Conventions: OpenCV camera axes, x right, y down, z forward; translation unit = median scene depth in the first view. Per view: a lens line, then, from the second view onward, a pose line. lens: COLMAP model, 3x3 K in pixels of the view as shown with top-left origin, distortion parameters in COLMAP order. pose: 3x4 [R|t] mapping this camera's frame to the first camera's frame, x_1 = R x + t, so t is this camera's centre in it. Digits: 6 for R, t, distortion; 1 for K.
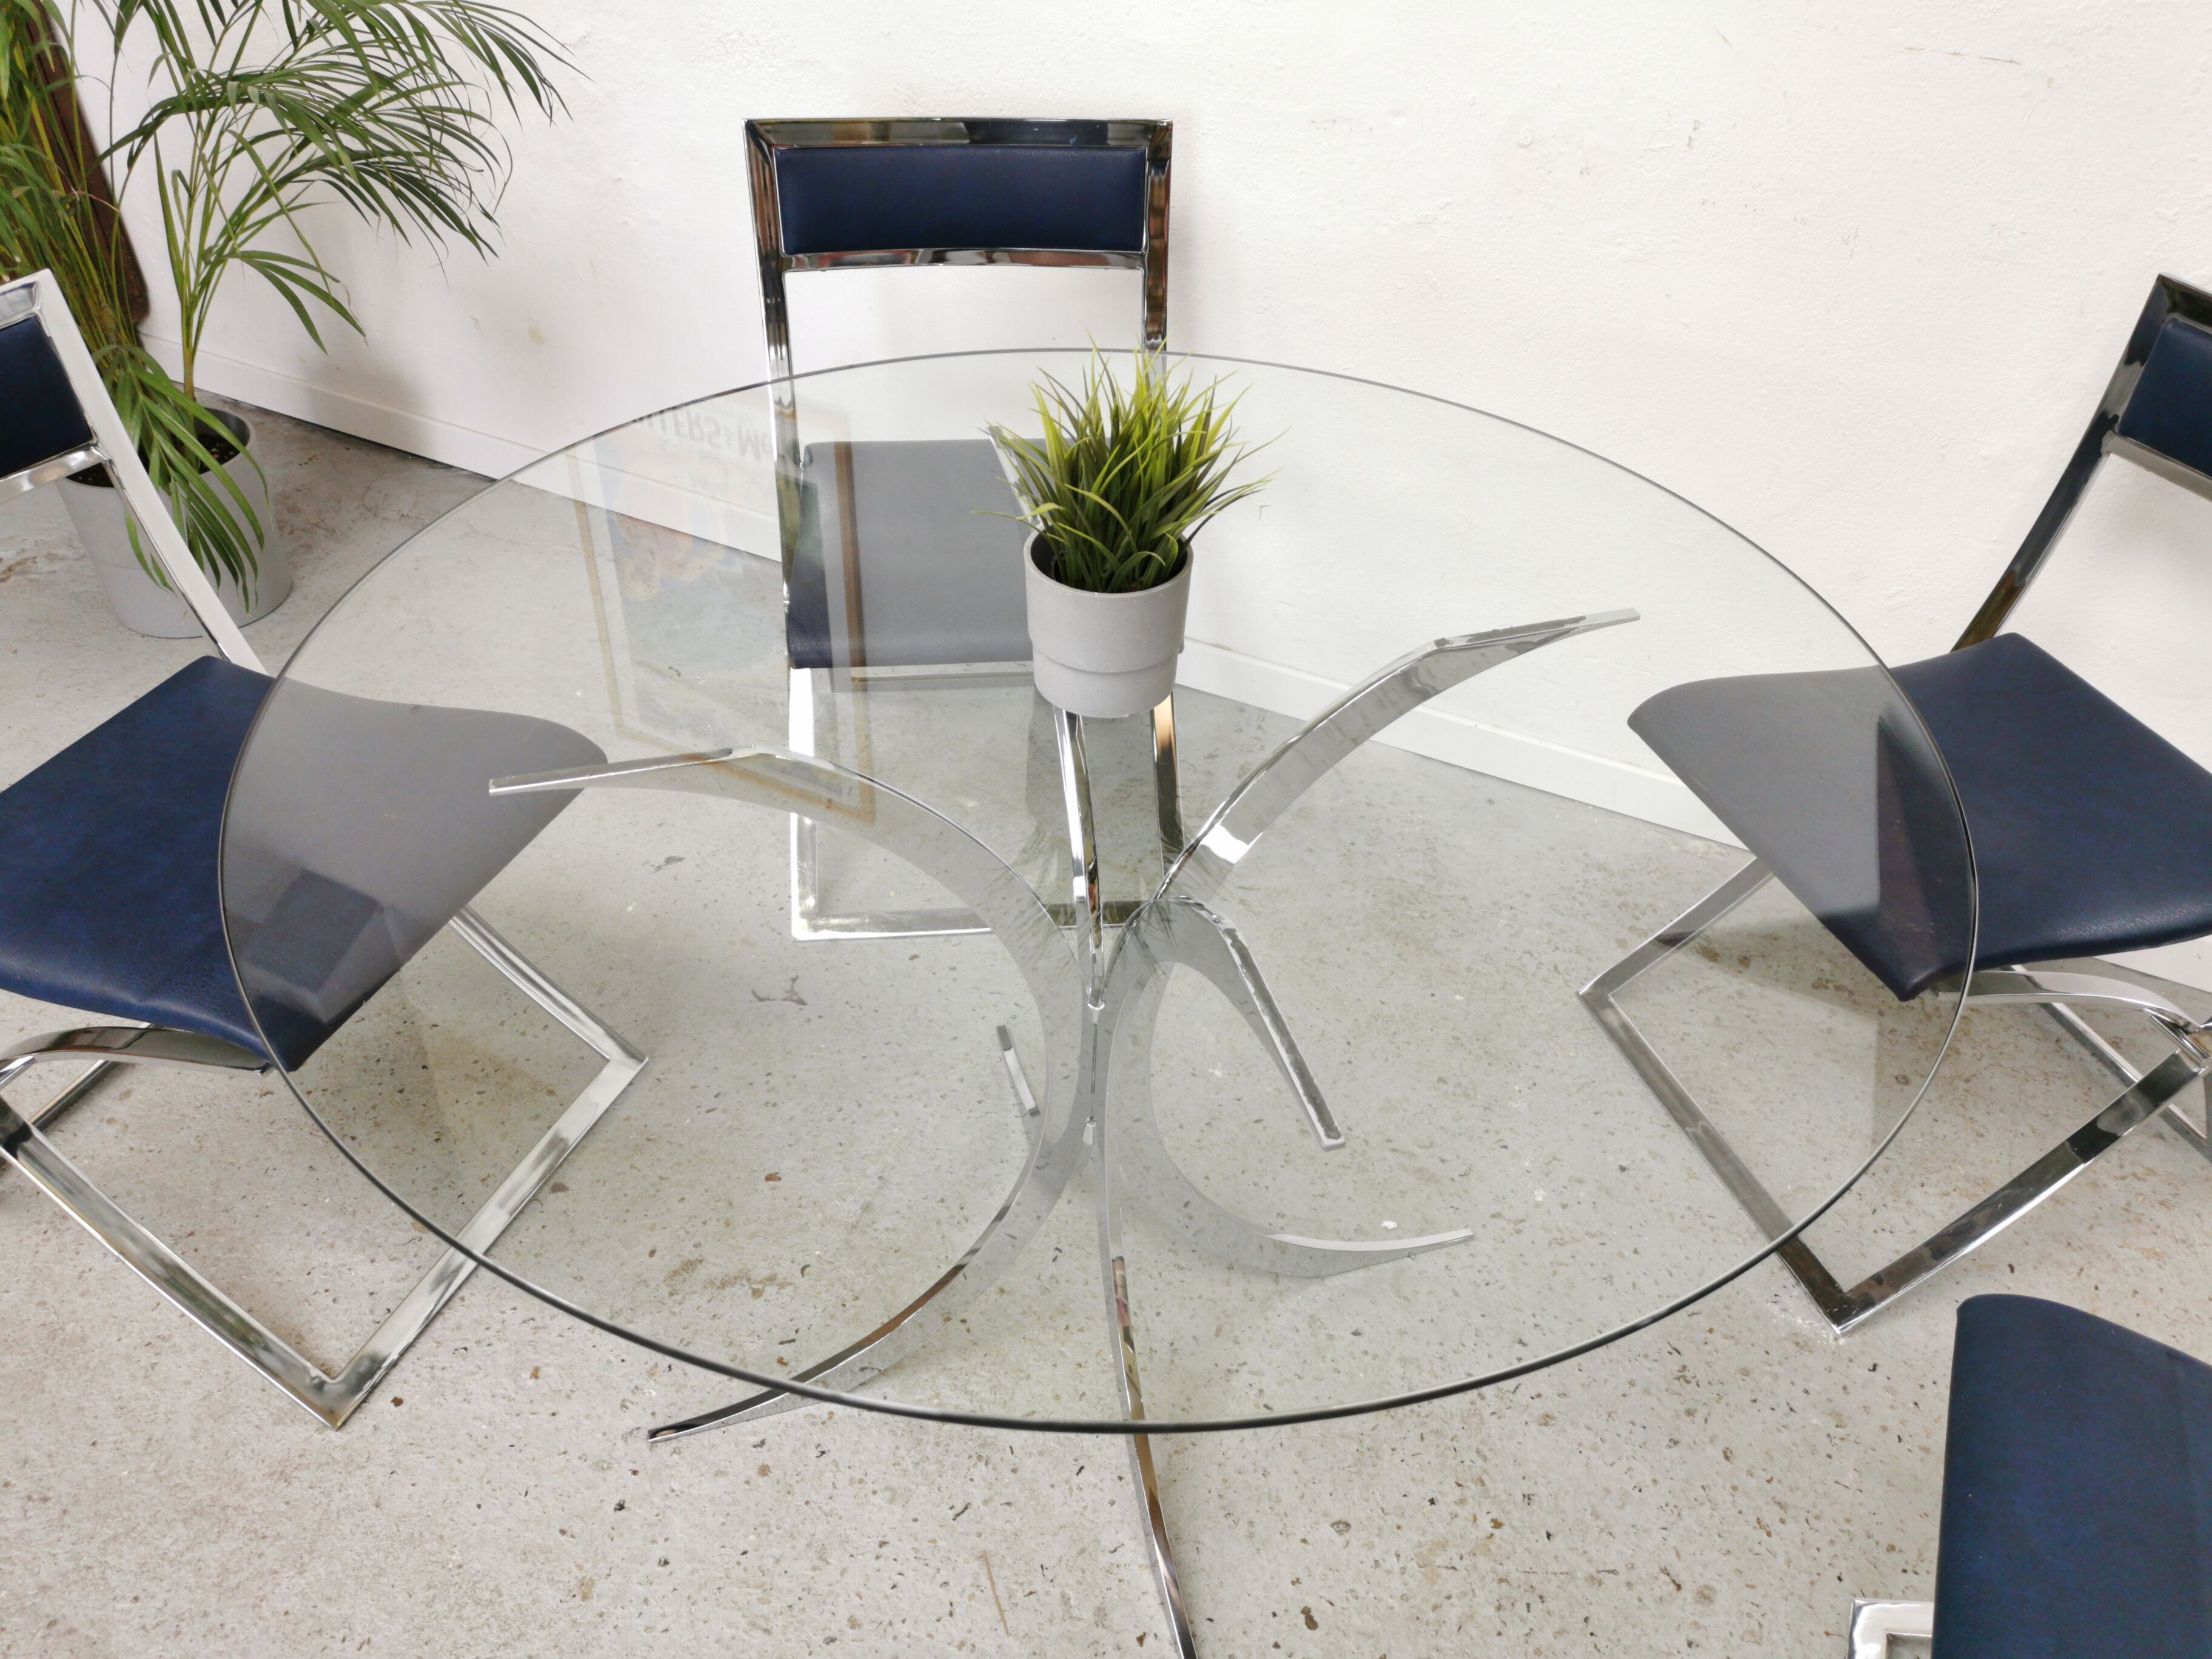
lens RADIAL K [[1712.4, 0, 1106.0], [0, 1712.4, 806.4], [0, 0, 1]] dist [0.065465, -0.074774]
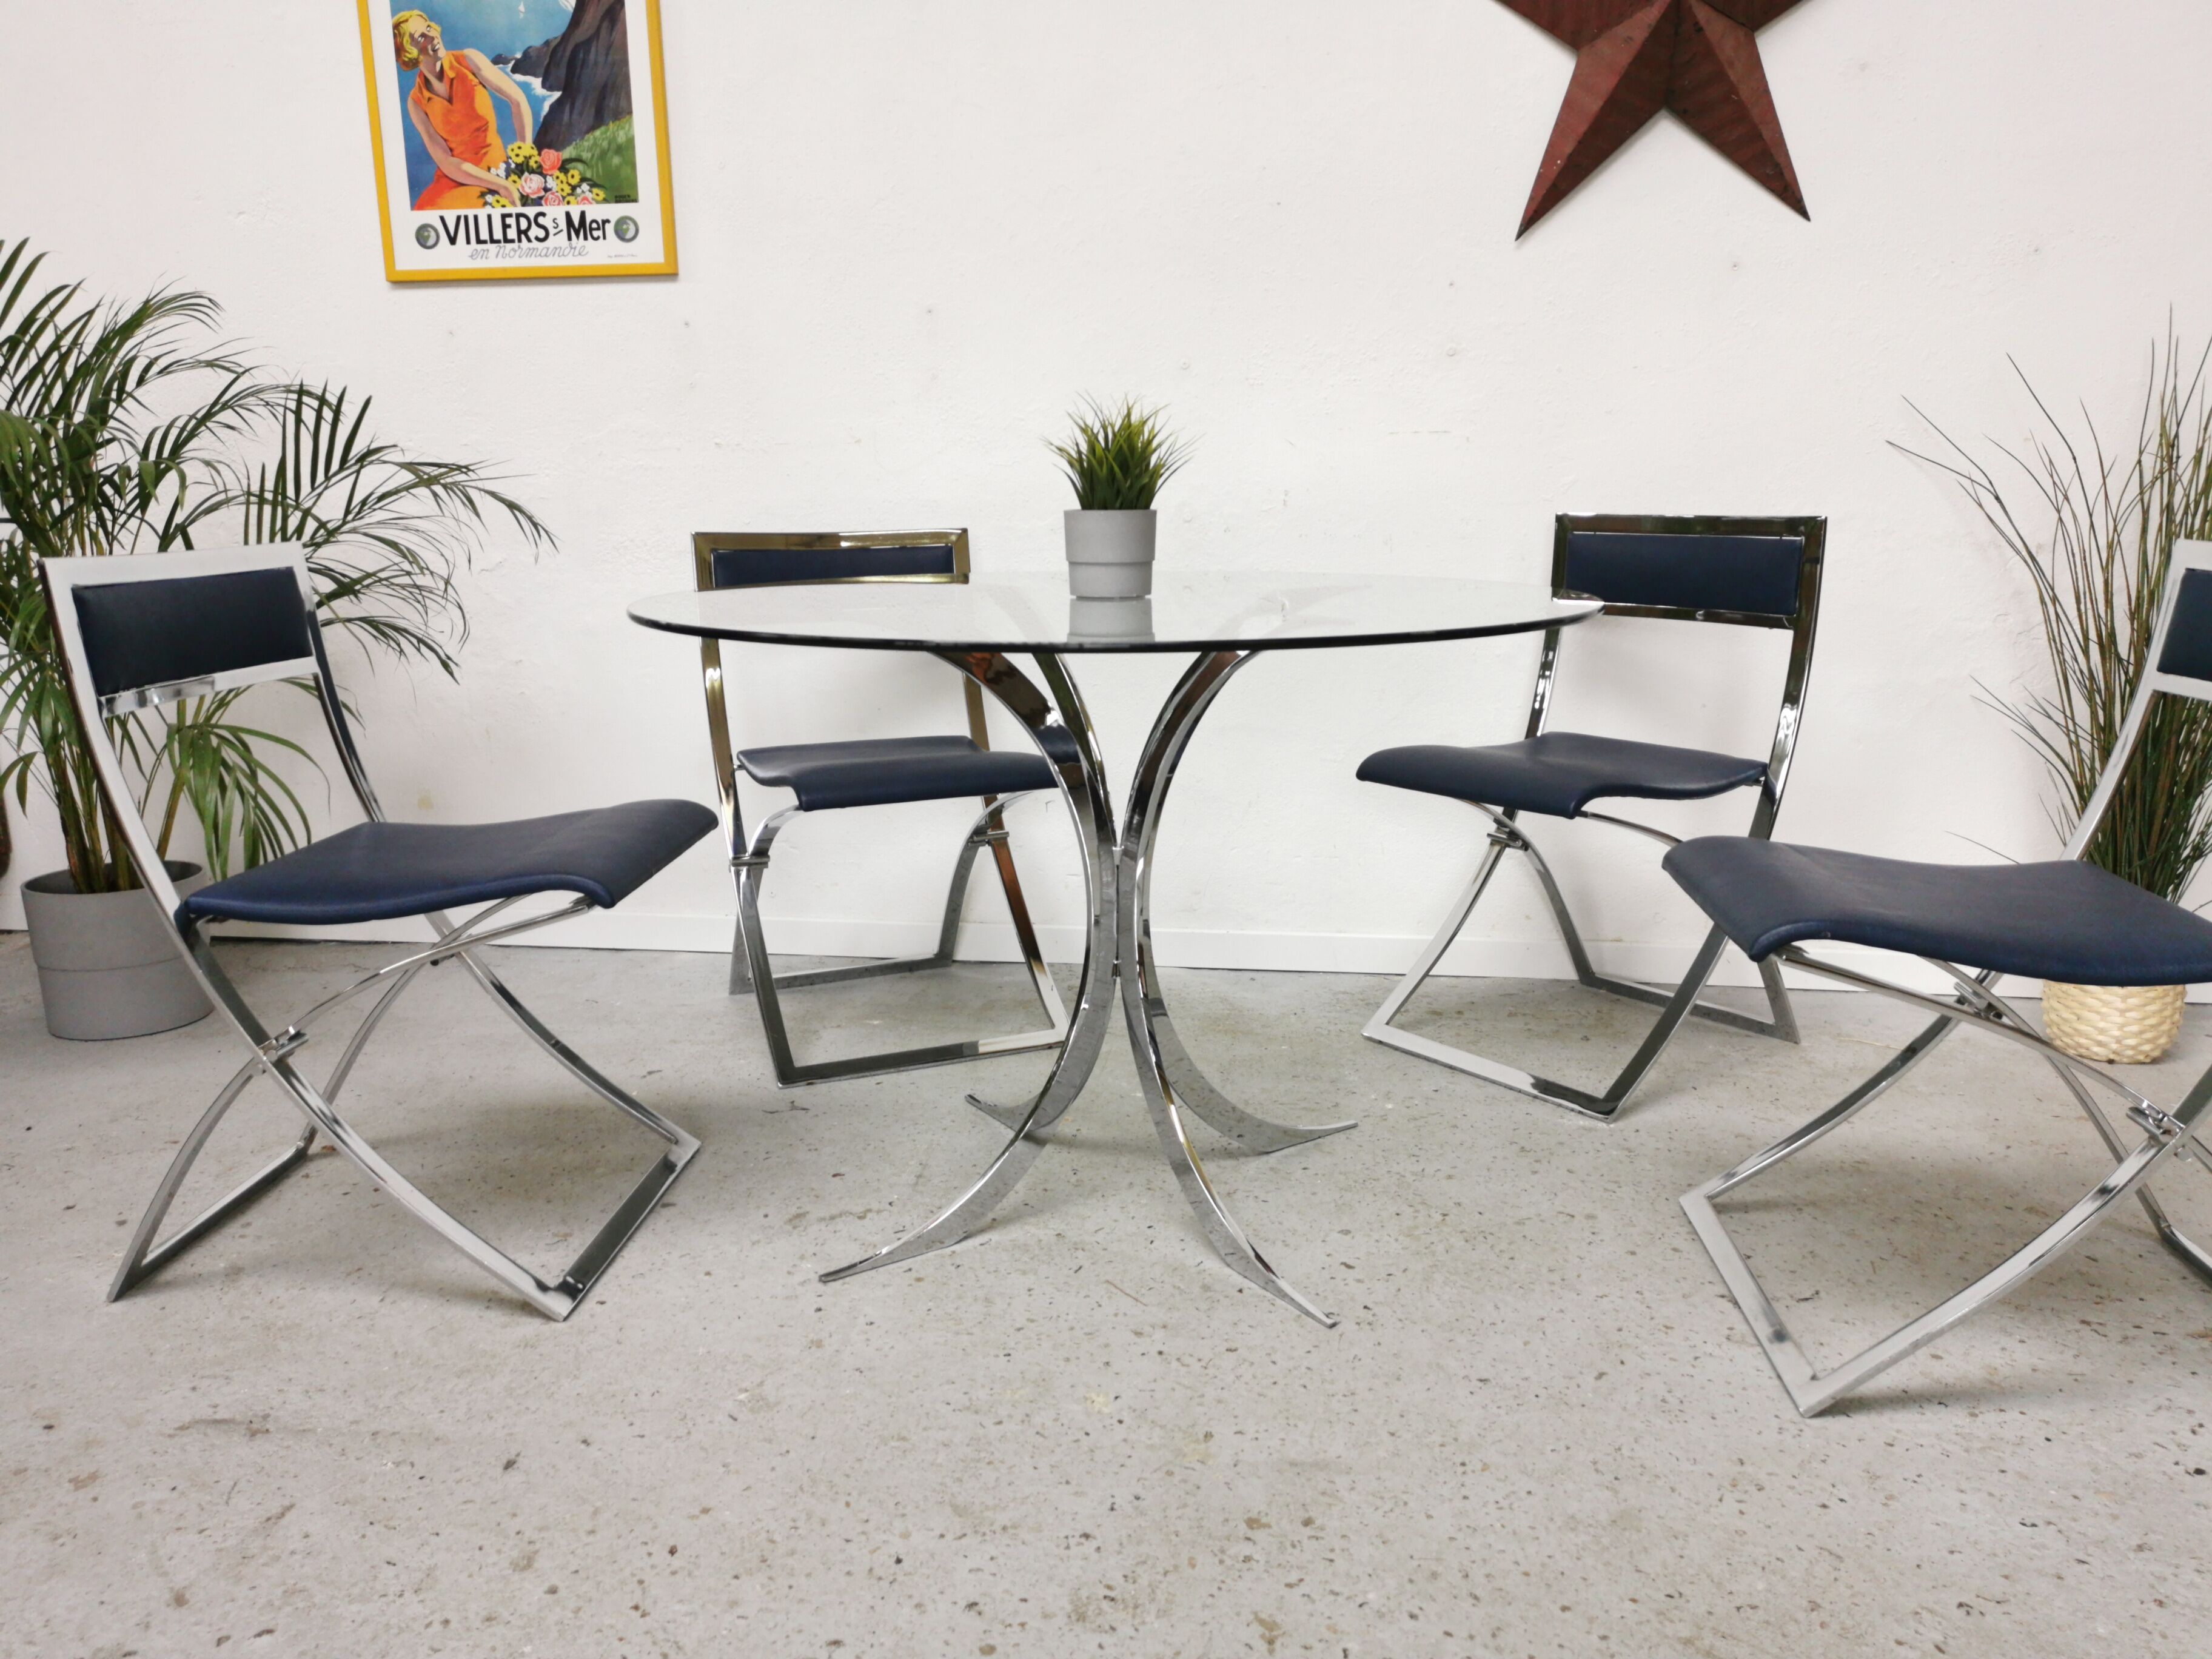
lens RADIAL K [[1694.1, 0, 1106.0], [0, 1694.1, 829.5], [0, 0, 1]] dist [0.069263, -0.063414]
pose [[0.950767, -0.094949, 0.295004, -0.357044], [0.219481, 0.878346, -0.424661, 0.576546], [-0.218794, 0.468502, 0.855941, -0.232001]]
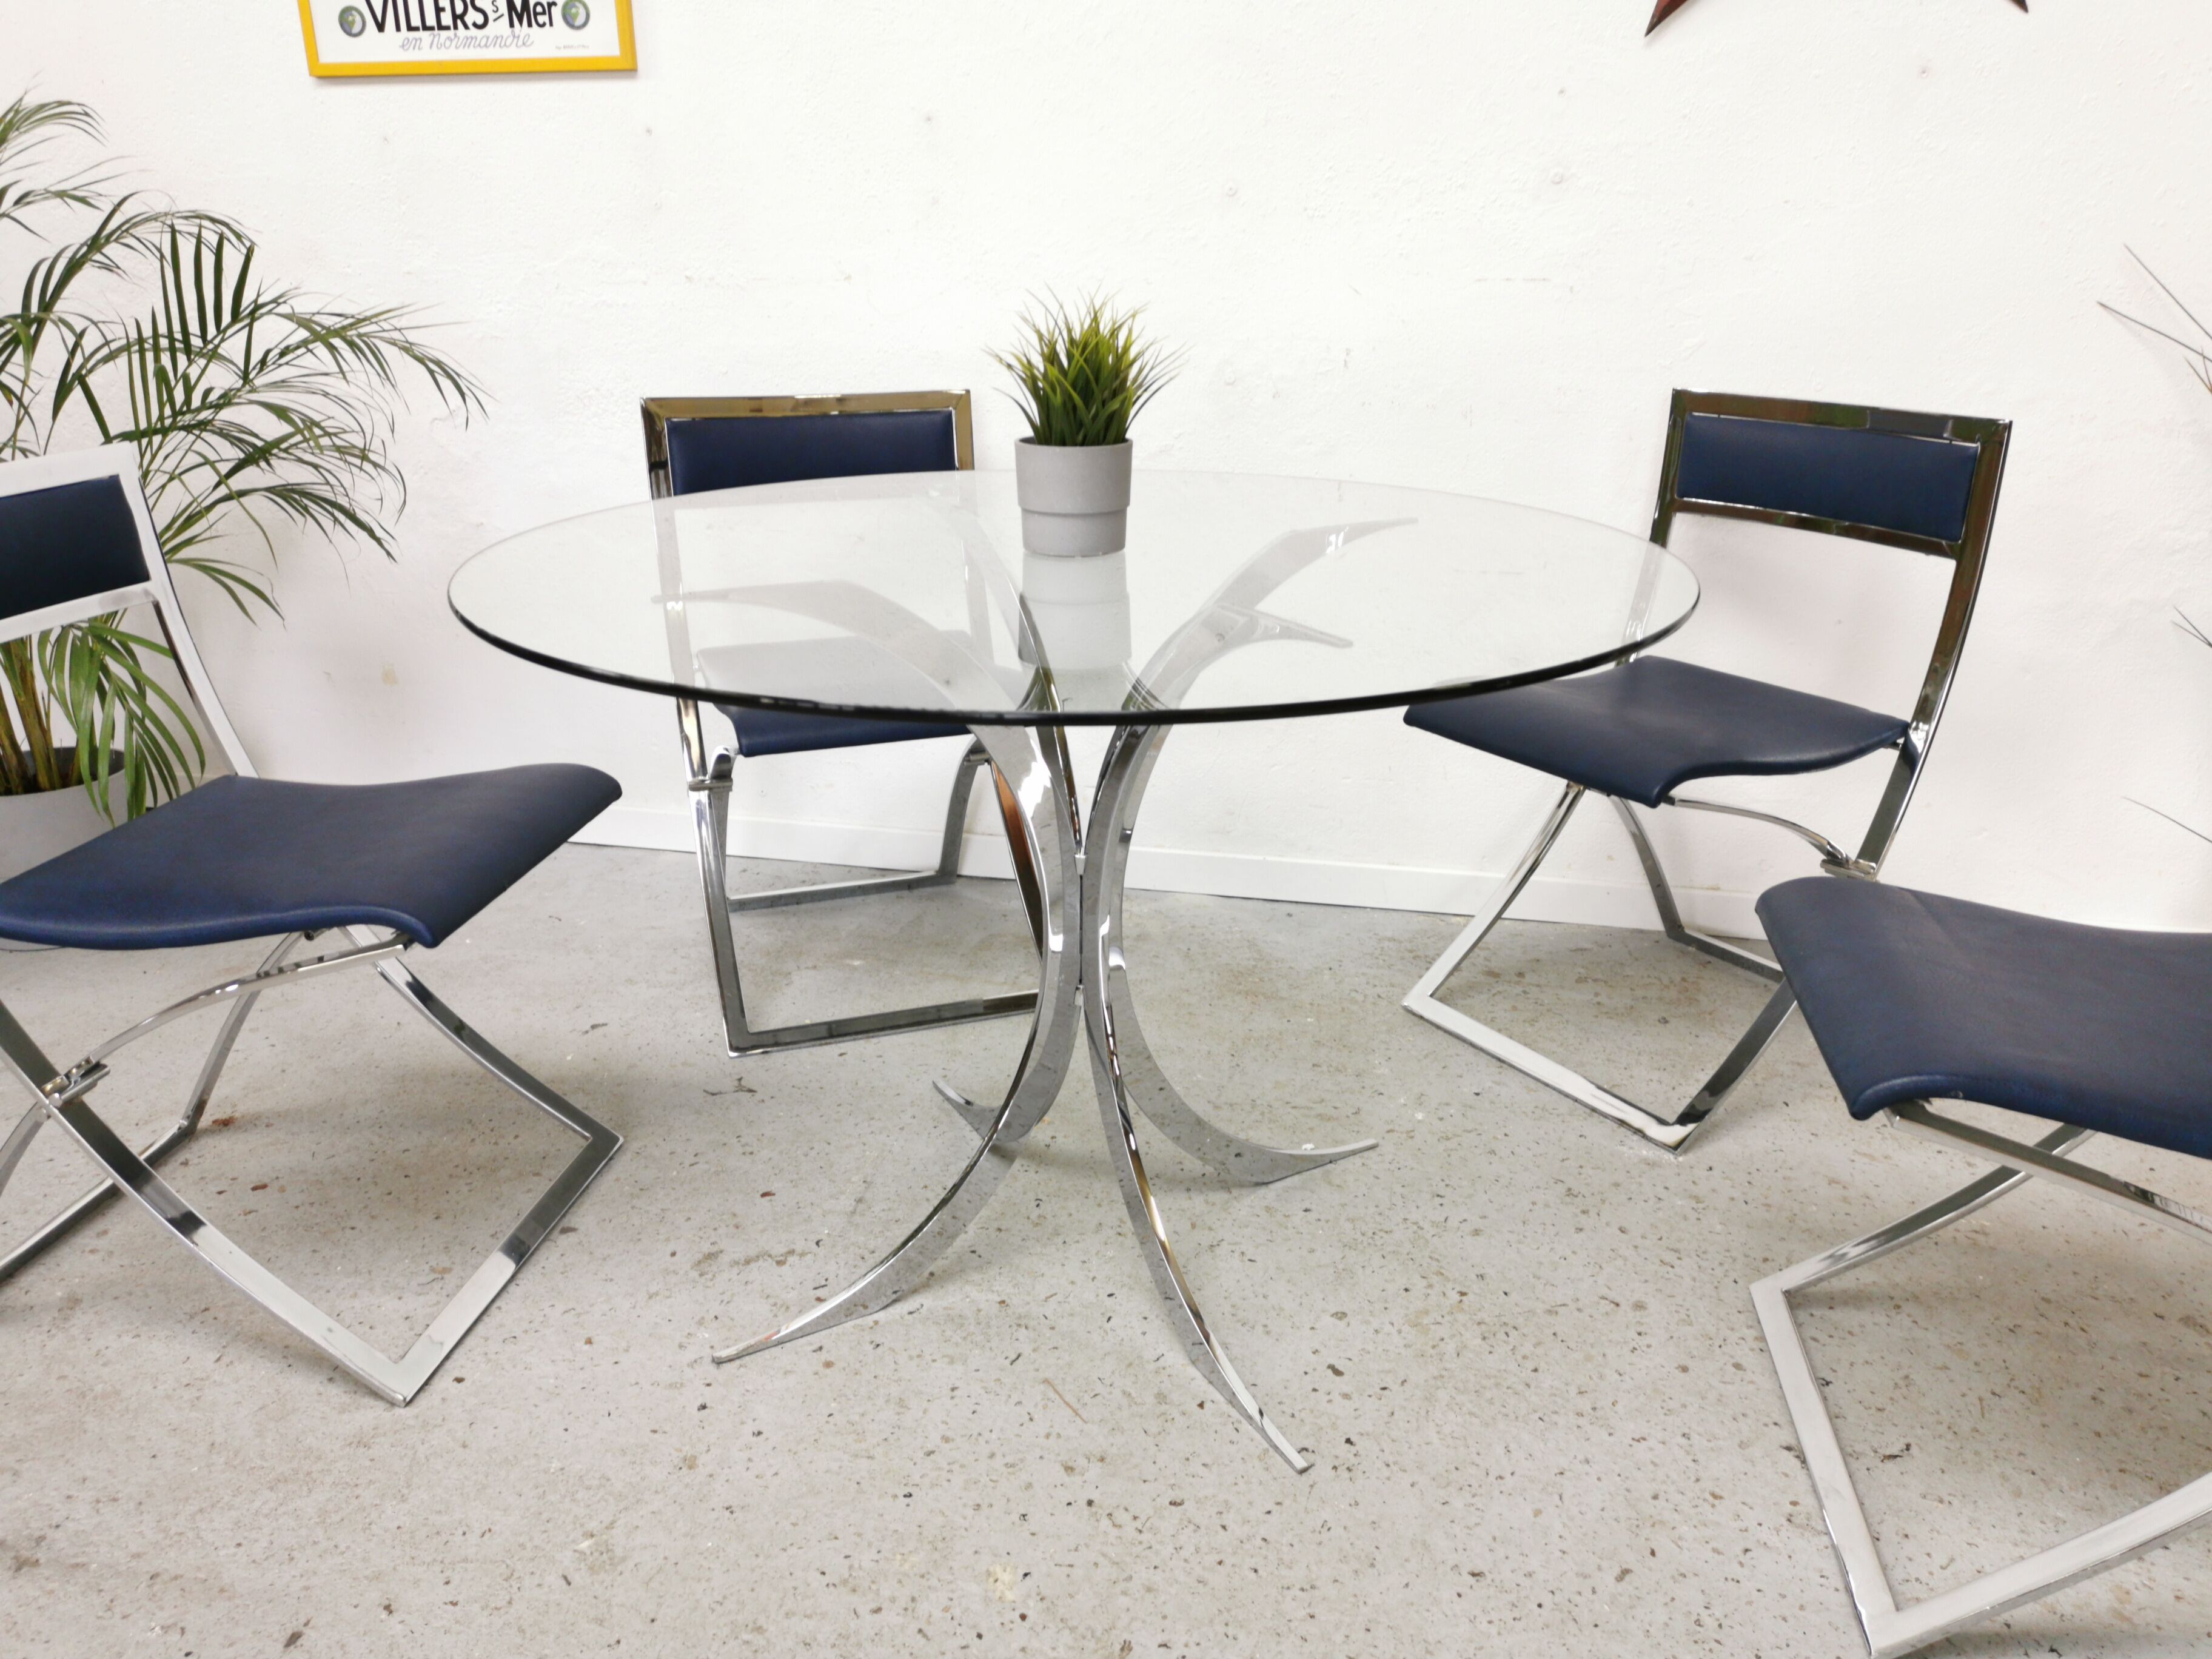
lens RADIAL K [[1694.1, 0, 1106.0], [0, 1694.1, 829.5], [0, 0, 1]] dist [0.069263, -0.063414]
pose [[0.970971, -0.104087, 0.215364, -0.197369], [0.169115, 0.935461, -0.310341, 0.379264], [-0.169162, 0.337754, 0.925908, -0.124501]]
